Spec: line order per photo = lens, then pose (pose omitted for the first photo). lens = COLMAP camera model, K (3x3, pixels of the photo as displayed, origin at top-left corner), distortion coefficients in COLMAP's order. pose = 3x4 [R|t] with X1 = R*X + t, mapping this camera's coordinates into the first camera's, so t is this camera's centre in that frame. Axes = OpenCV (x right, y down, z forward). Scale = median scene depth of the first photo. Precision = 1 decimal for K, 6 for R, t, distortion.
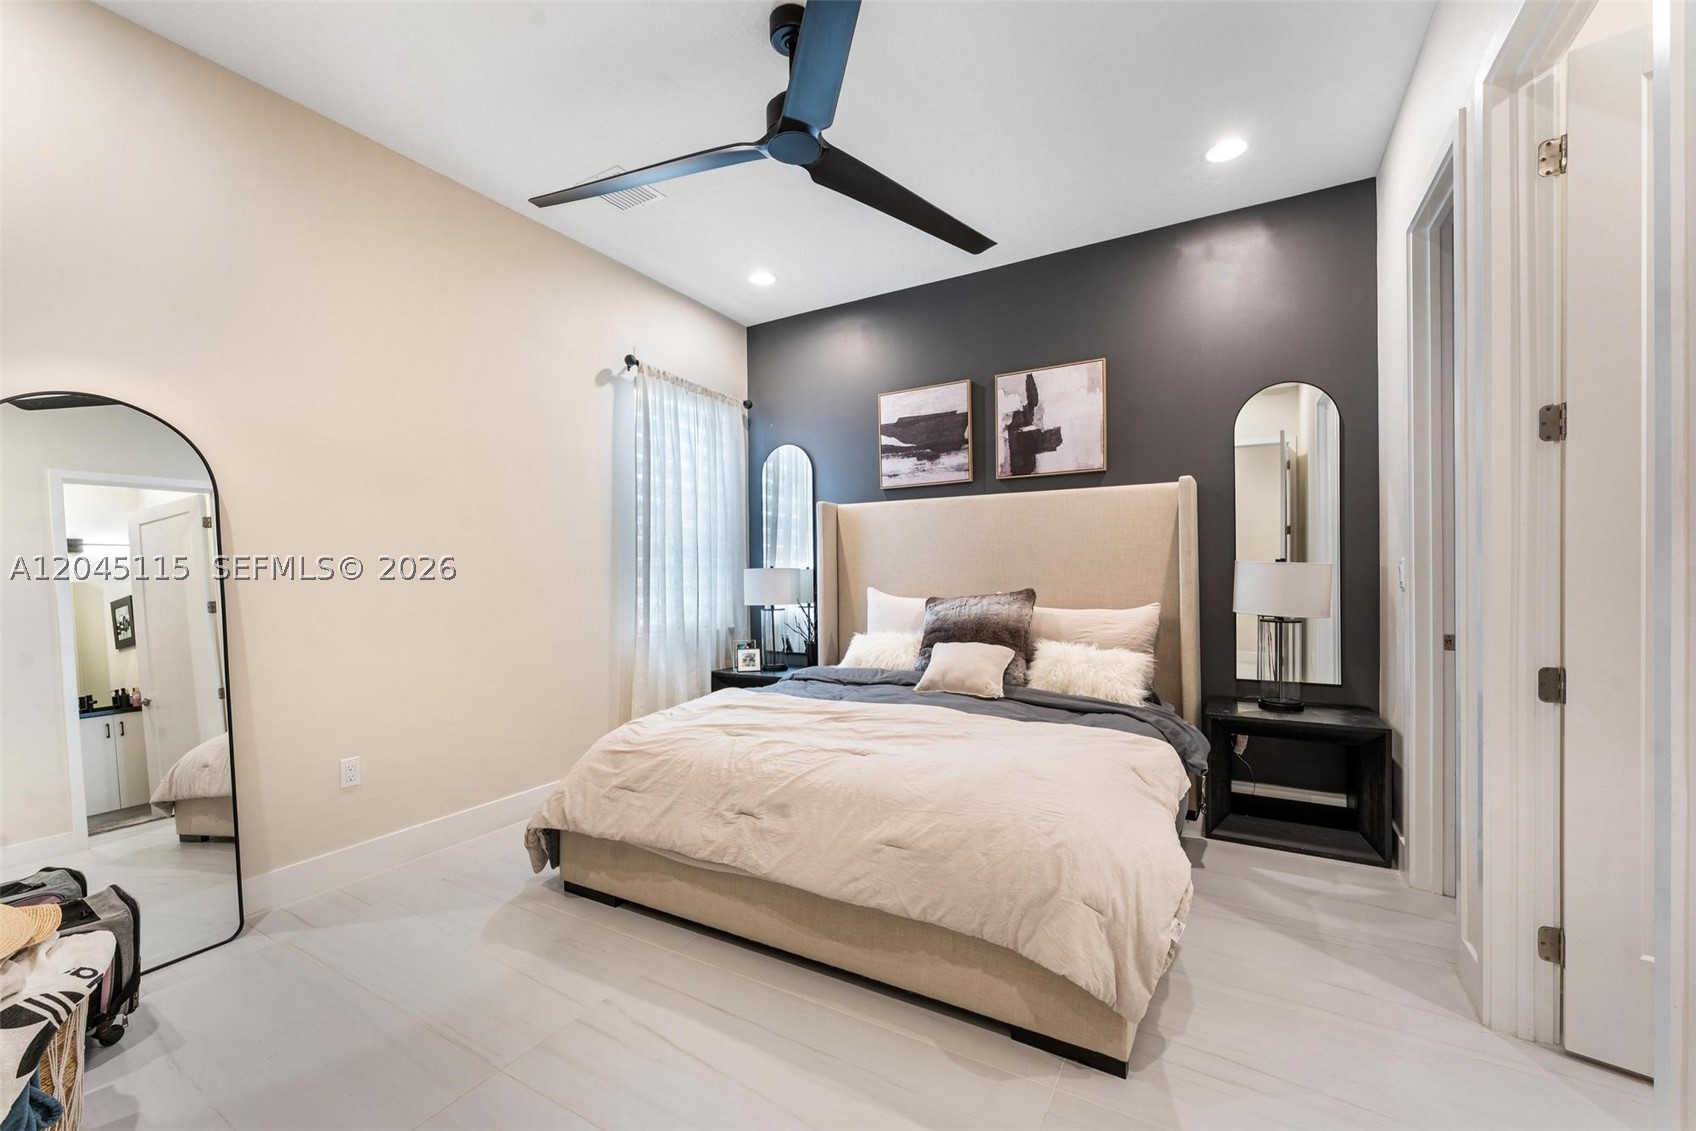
lens RADIAL K [[683.4, 0, 835.0], [0, 683.4, 580.0], [0, 0, 1]] dist [-0.000565, -0.000237]
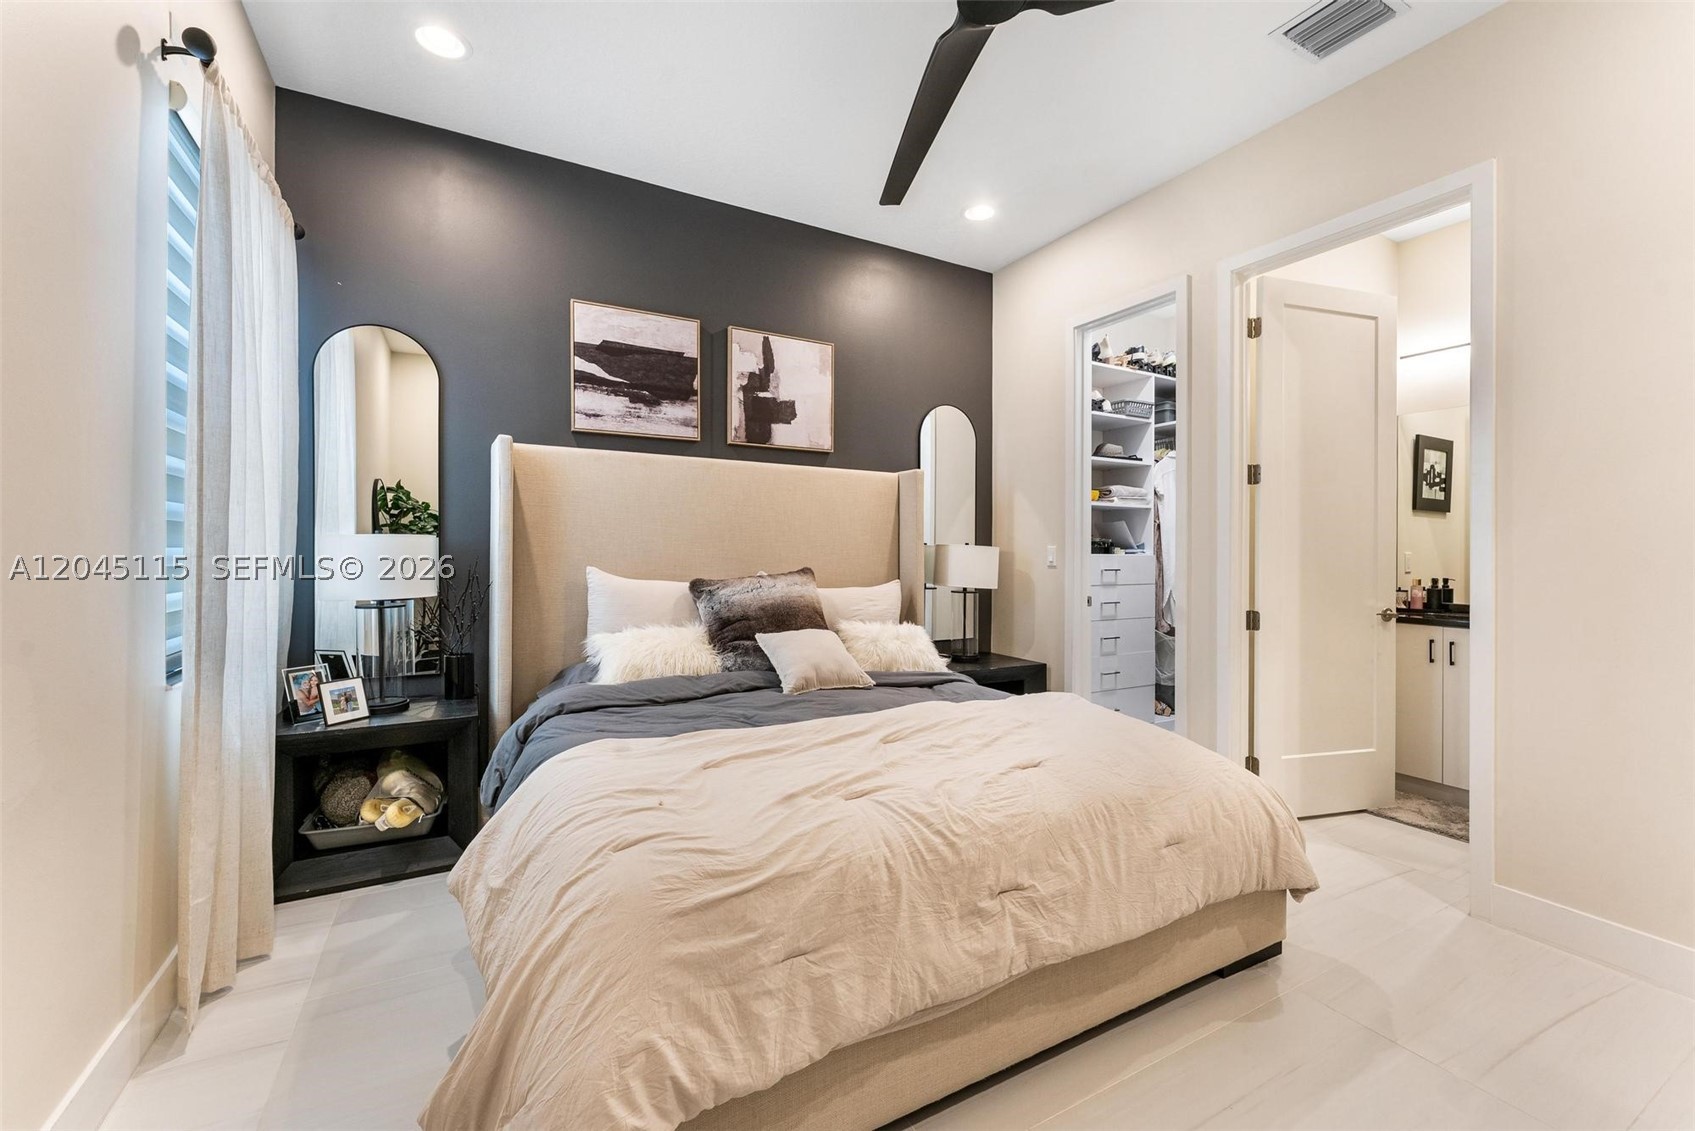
lens RADIAL K [[688.3, 0, 848.8], [0, 688.3, 545.5], [0, 0, 1]] dist [-0.000835, -0.000351]
pose [[0.510279, 0.022270, 0.859720, -0.448539], [-0.006988, 0.999739, -0.021749, 0.002149], [-0.859980, 0.005091, 0.510302, 0.420448]]
